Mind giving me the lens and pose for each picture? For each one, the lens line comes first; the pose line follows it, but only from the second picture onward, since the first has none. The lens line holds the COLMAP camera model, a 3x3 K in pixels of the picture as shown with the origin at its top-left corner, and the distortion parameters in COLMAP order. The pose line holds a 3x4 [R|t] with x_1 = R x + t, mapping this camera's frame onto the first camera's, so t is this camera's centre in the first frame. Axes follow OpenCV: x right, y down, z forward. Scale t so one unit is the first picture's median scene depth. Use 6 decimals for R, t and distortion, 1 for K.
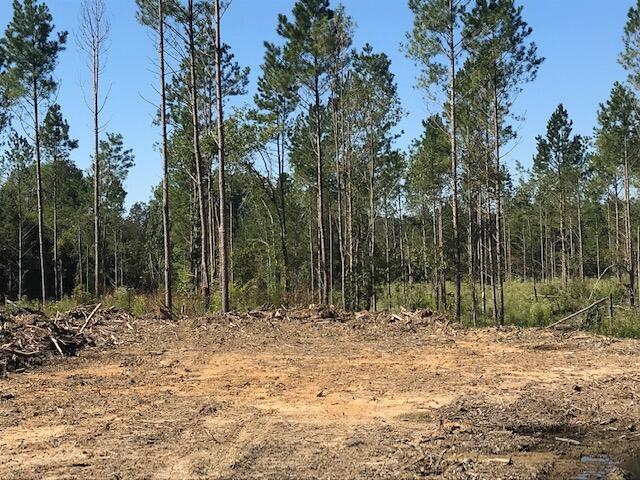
lens RADIAL K [[1122.0, 0, 319.2], [0, 1122.0, 240.0], [0, 0, 1]] dist [0.058486, 0.000000]
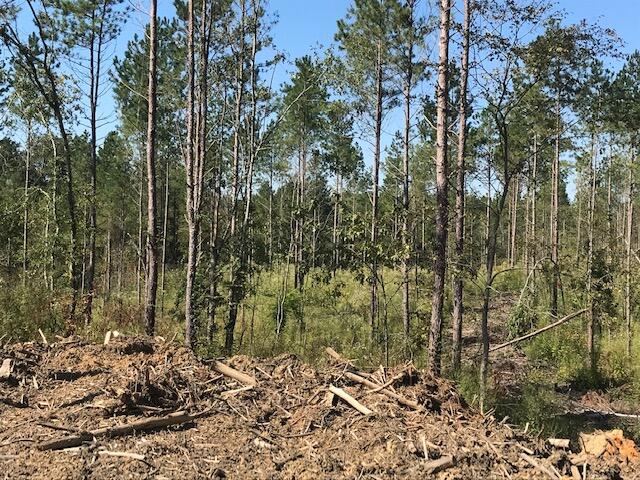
lens RADIAL K [[994.9, 0, 314.1], [0, 994.9, 237.9], [0, 0, 1]] dist [0.043164, 0.000000]
pose [[0.985800, 0.045452, 0.161657, 0.000735], [-0.047742, 0.998807, 0.010305, 0.008534], [-0.160996, -0.017877, 0.986793, 0.328310]]
